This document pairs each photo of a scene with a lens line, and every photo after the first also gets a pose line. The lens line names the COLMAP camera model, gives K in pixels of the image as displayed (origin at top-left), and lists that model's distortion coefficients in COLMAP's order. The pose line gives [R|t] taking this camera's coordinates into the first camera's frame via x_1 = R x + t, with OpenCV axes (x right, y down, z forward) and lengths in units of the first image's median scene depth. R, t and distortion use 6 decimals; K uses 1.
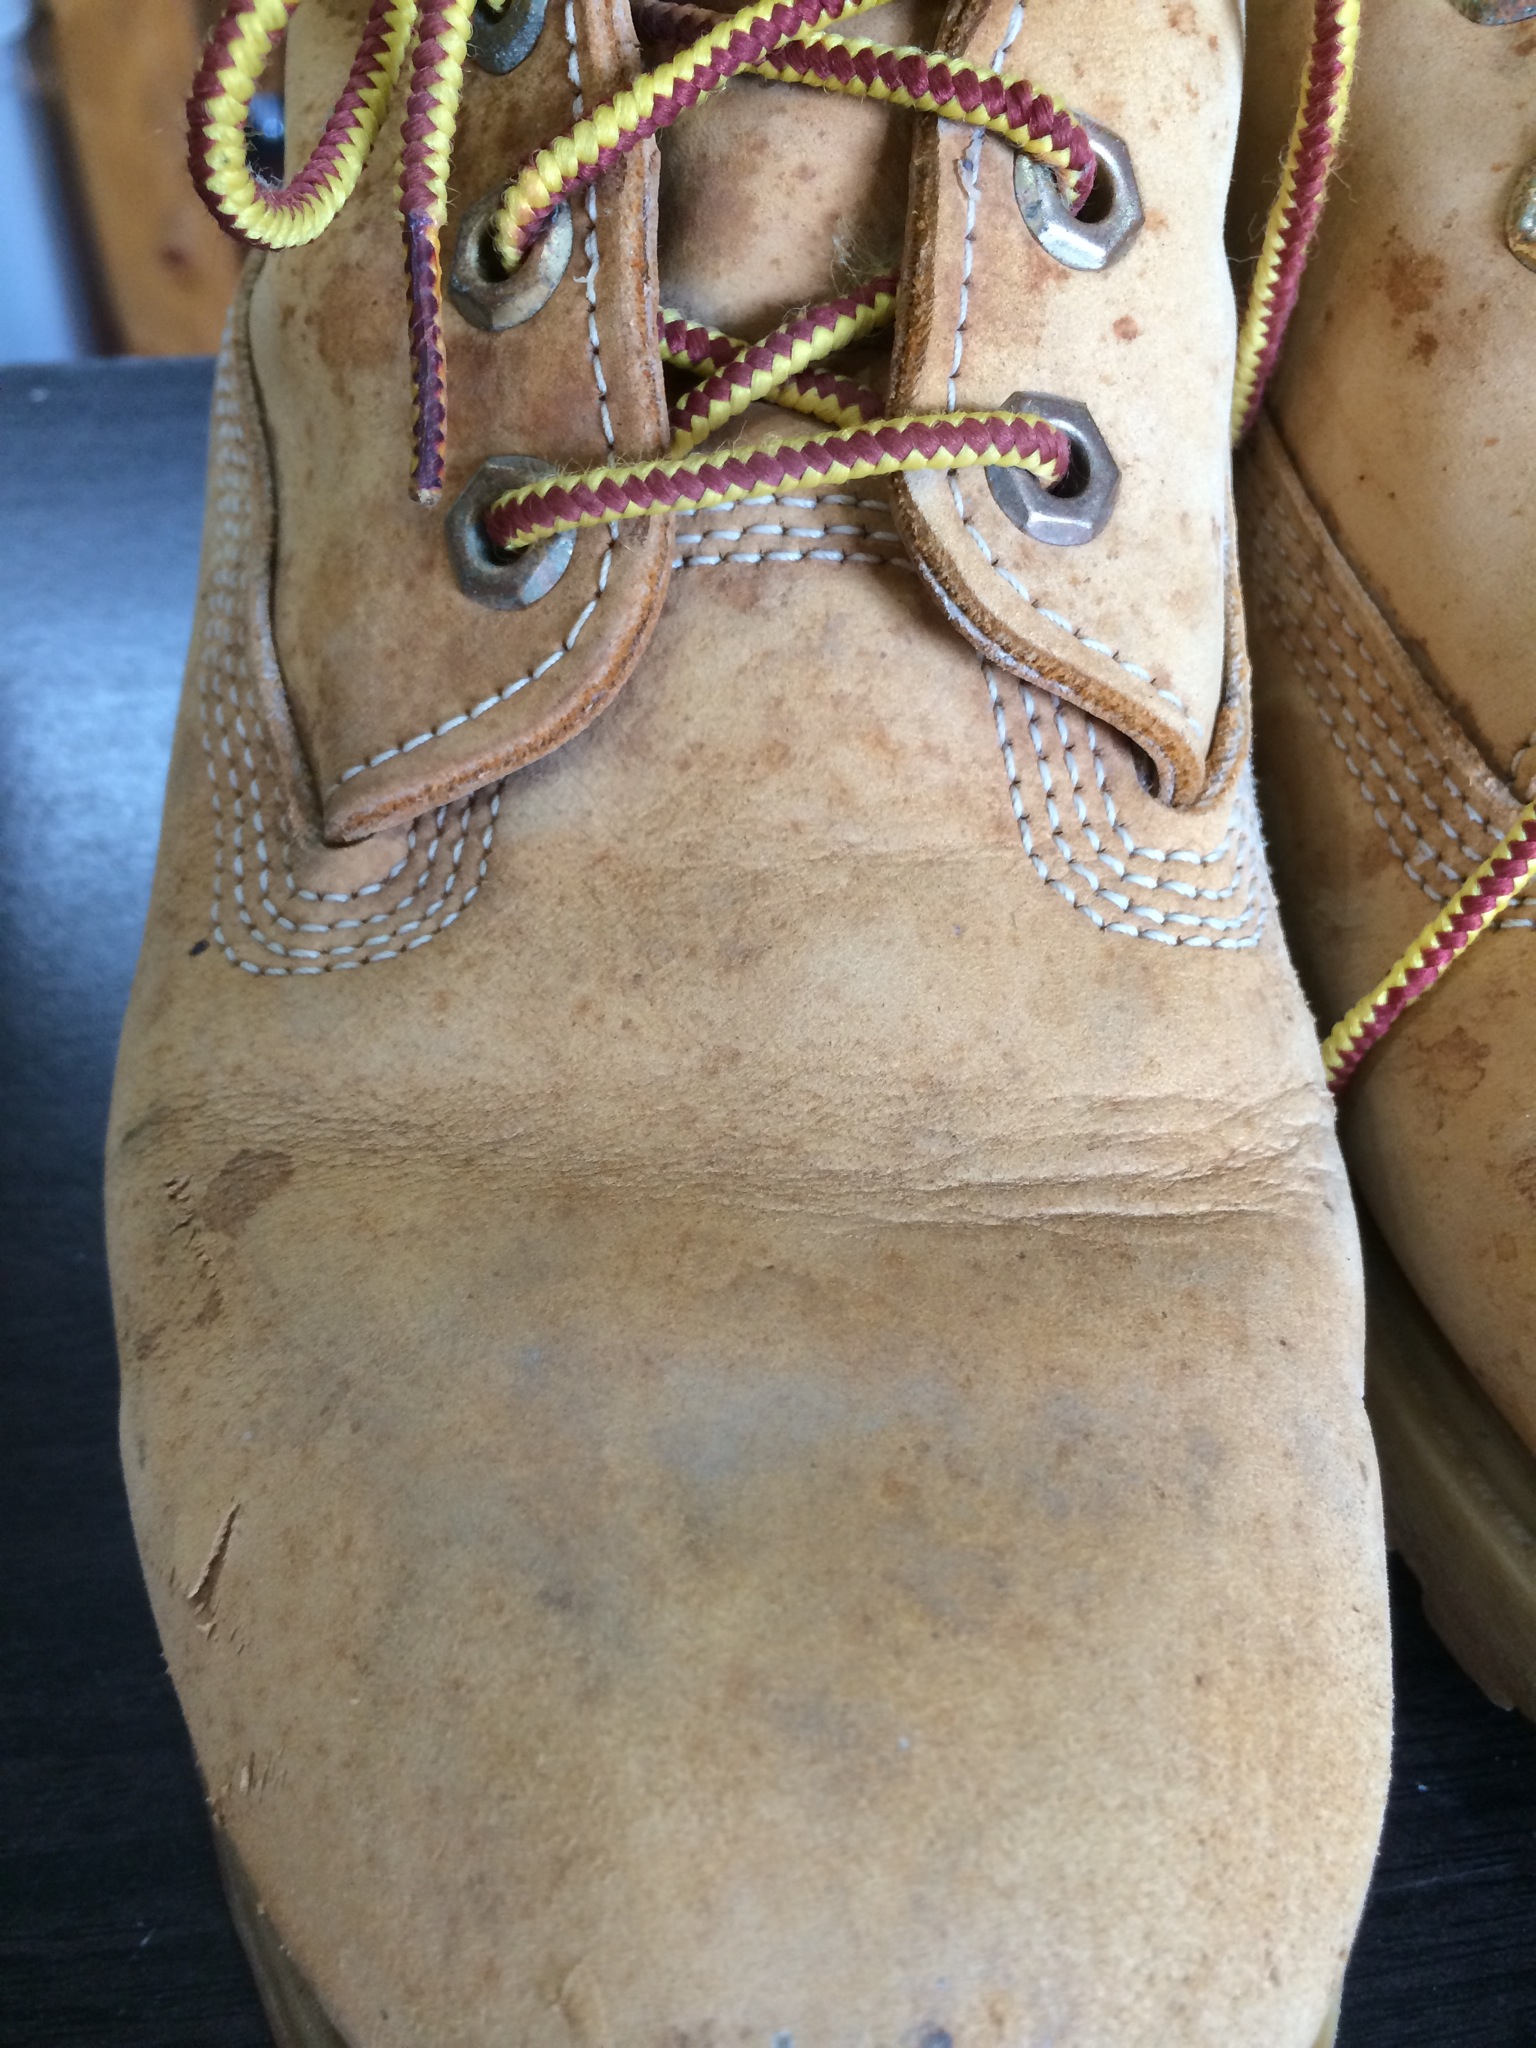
lens RADIAL K [[1838.0, 0, 777.2], [0, 1838.0, 1034.6], [0, 0, 1]] dist [0.084346, -0.154422]
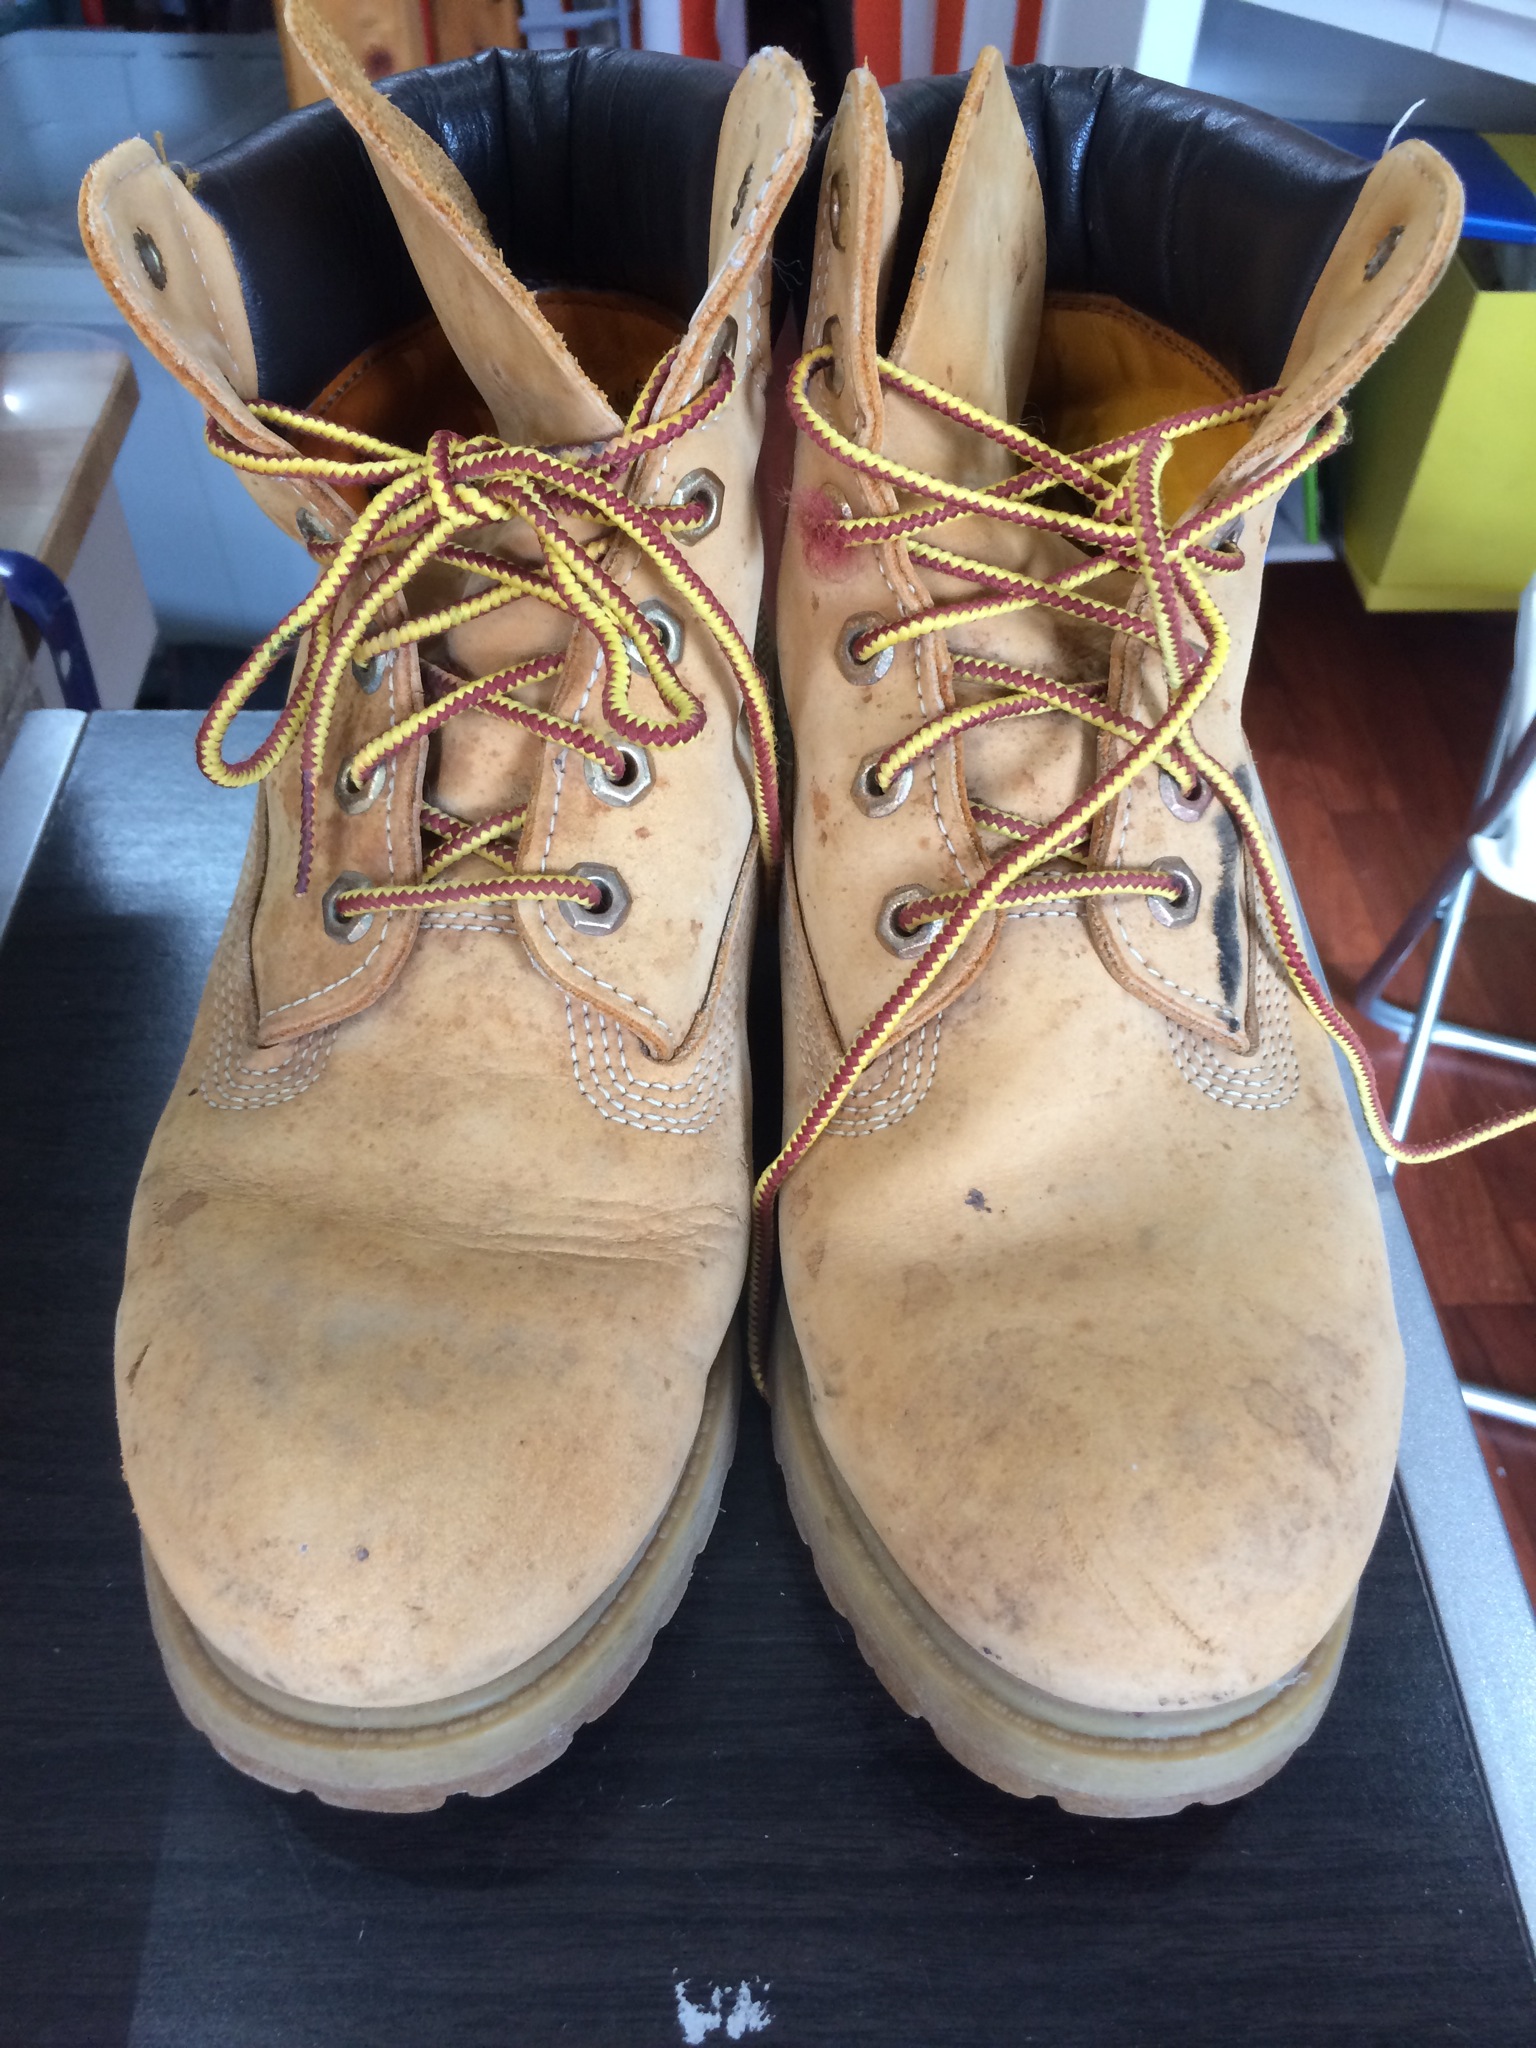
lens RADIAL K [[1838.0, 0, 777.2], [0, 1838.0, 1034.6], [0, 0, 1]] dist [0.084346, -0.154422]
pose [[0.989594, 0.075105, -0.122733, 0.620241], [-0.084866, 0.993464, -0.076338, -0.010310], [0.116197, 0.085960, 0.989499, -1.028561]]
